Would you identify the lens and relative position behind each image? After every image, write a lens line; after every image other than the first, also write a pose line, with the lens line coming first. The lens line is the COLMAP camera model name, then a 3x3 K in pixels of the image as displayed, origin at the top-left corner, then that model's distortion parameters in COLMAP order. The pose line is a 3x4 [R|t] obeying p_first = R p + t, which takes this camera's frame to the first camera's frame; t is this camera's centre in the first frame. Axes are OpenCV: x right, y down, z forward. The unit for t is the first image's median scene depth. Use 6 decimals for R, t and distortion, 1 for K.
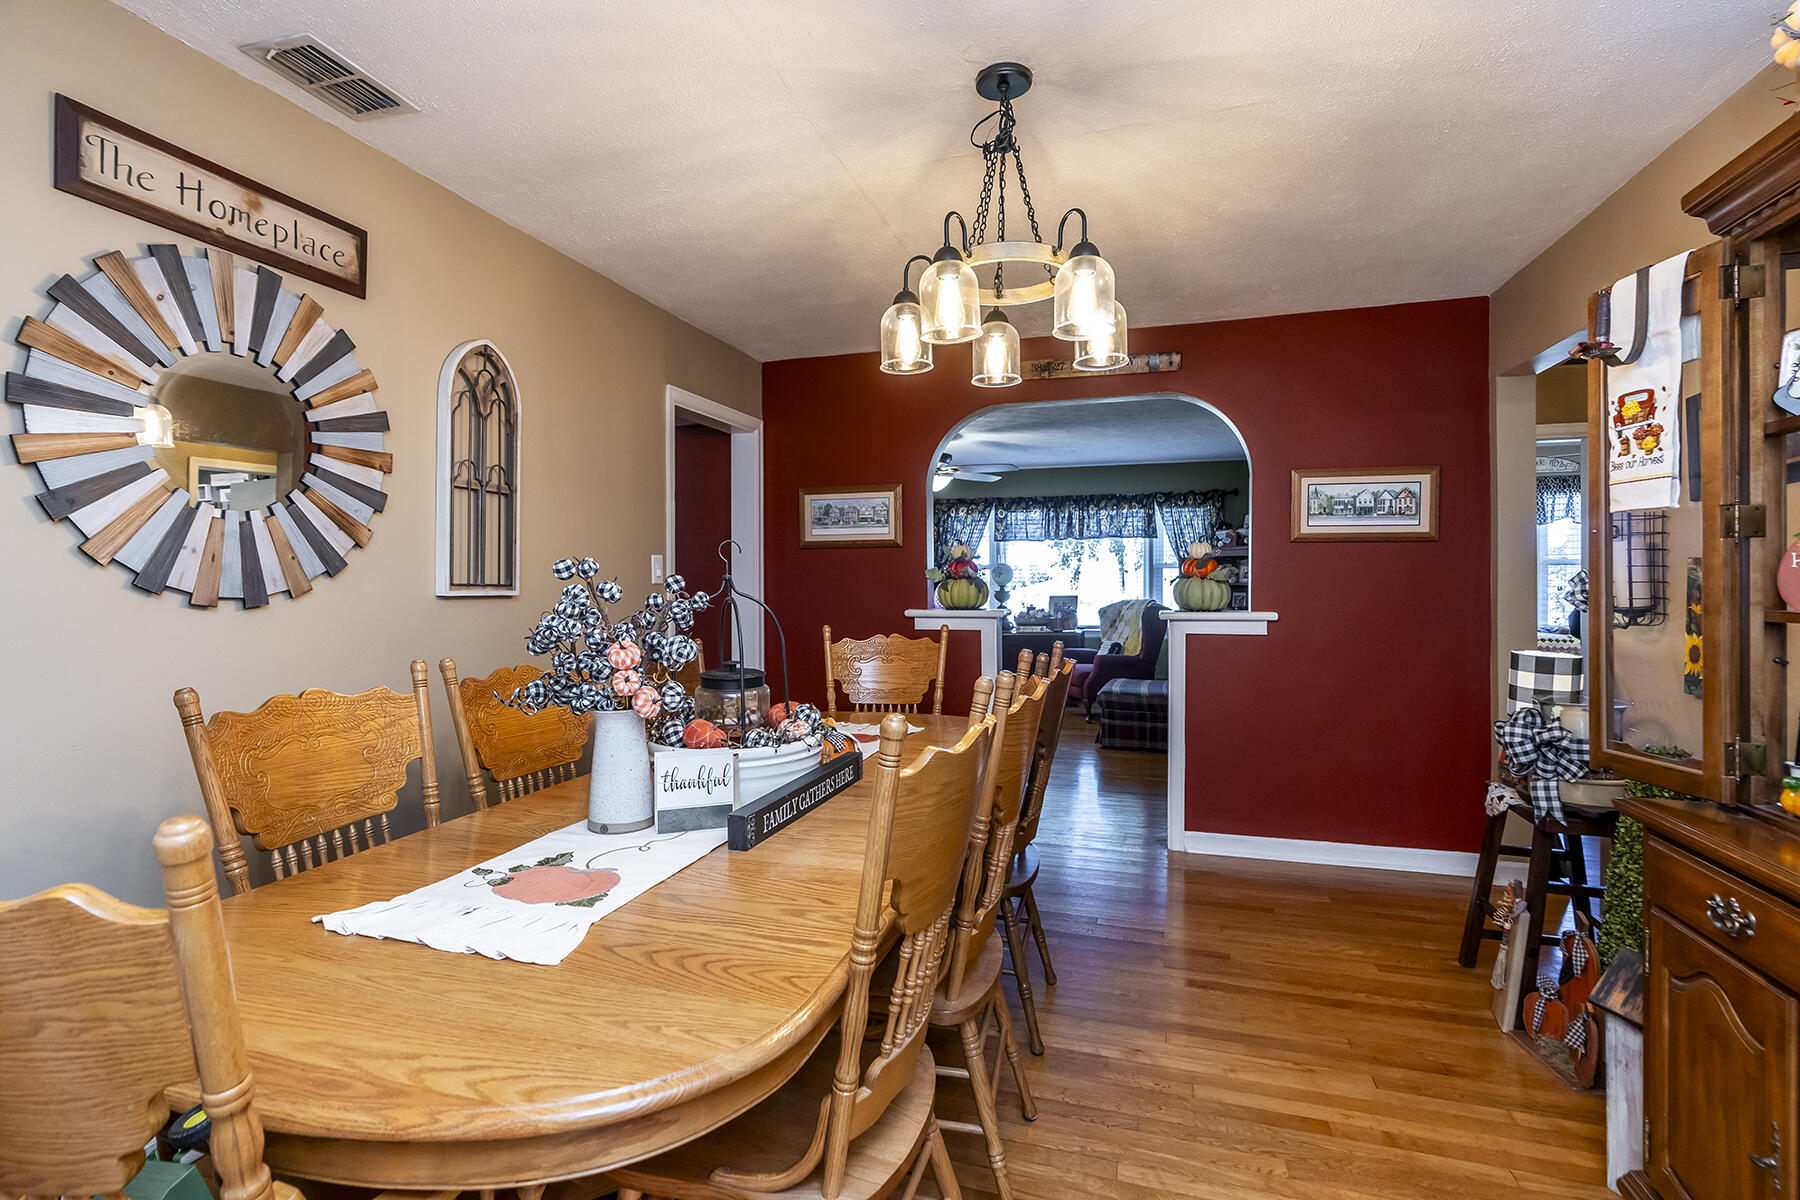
lens RADIAL K [[825.1, 0, 900.5], [0, 825.1, 585.2], [0, 0, 1]] dist [0.001331, 0.000116]
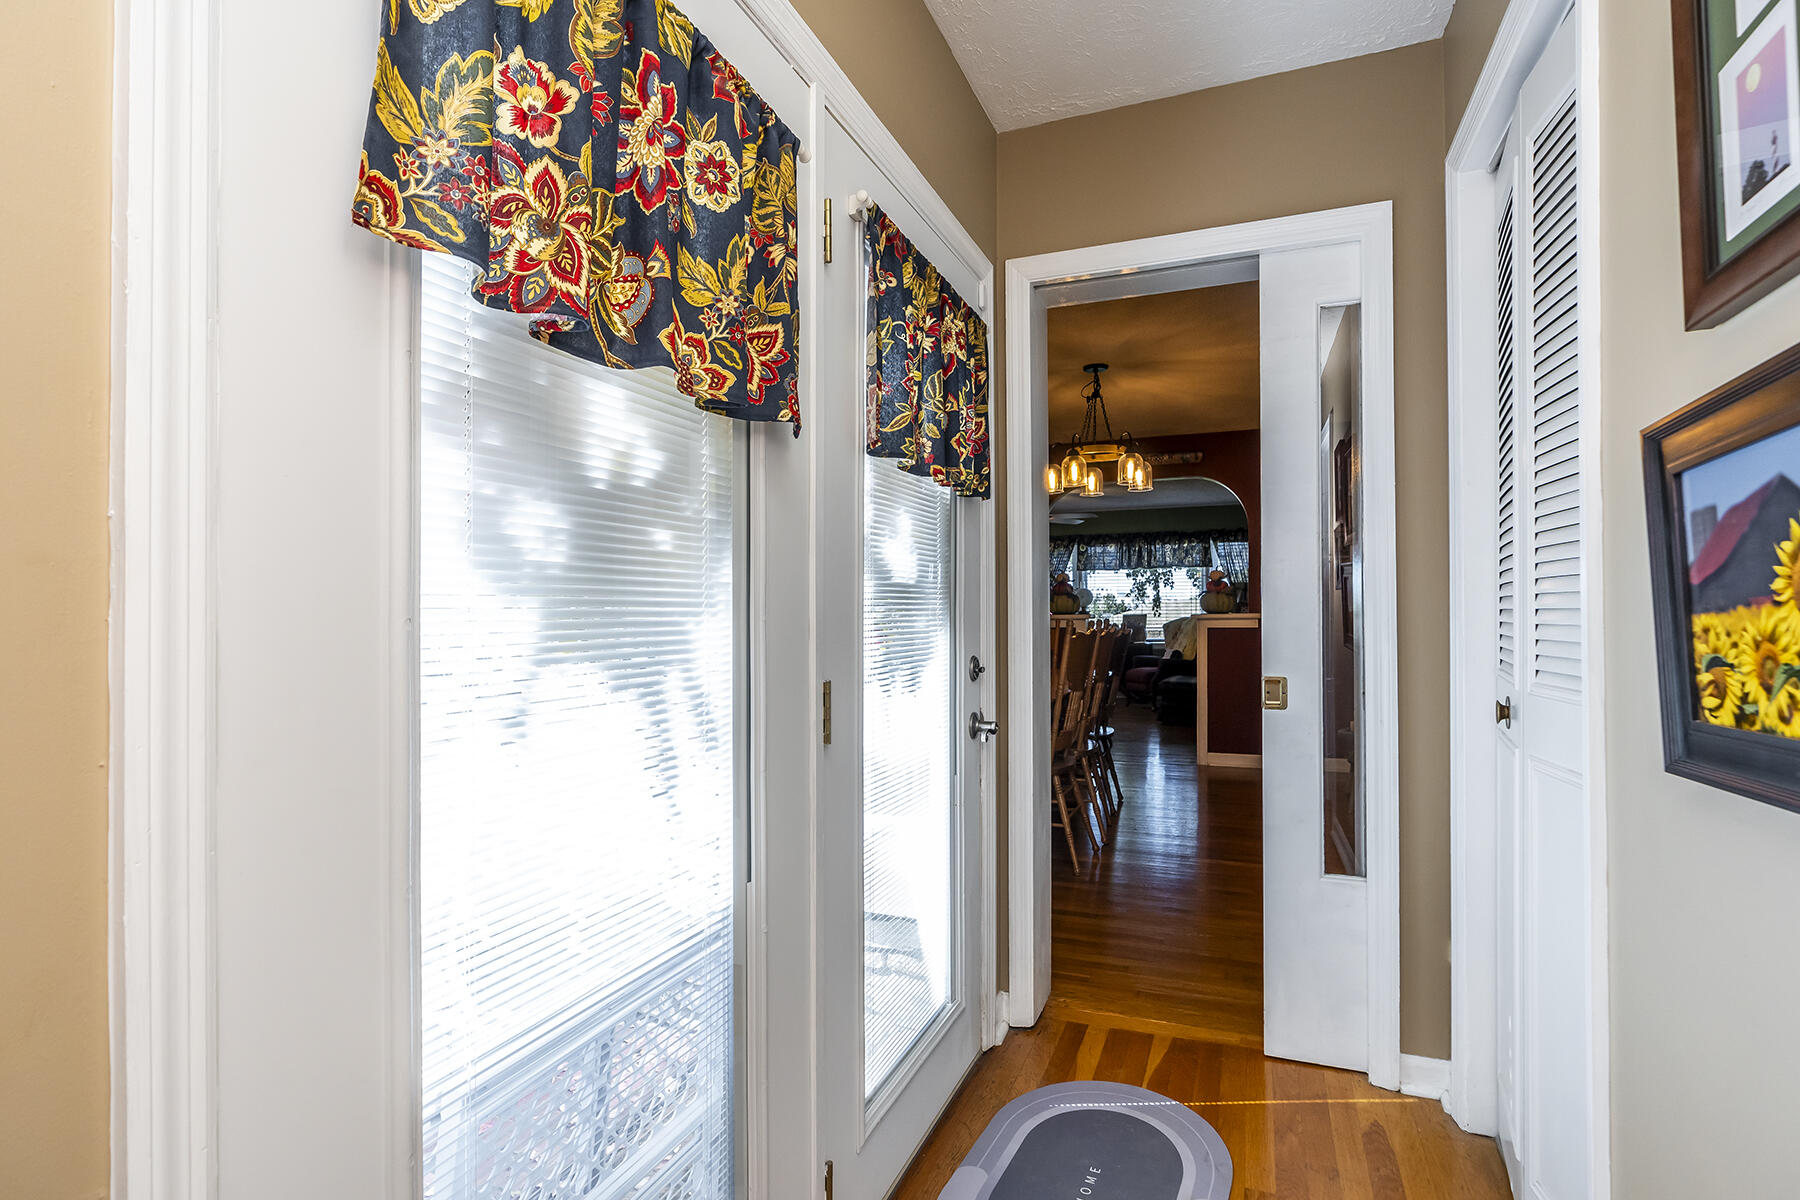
lens RADIAL K [[887.1, 0, 902.2], [0, 887.1, 606.8], [0, 0, 1]] dist [0.000421, 0.000011]
pose [[0.997552, -0.004087, -0.069806, -0.054715], [0.003096, 0.999893, -0.014297, 0.018772], [0.069857, 0.014045, 0.997458, -0.336269]]
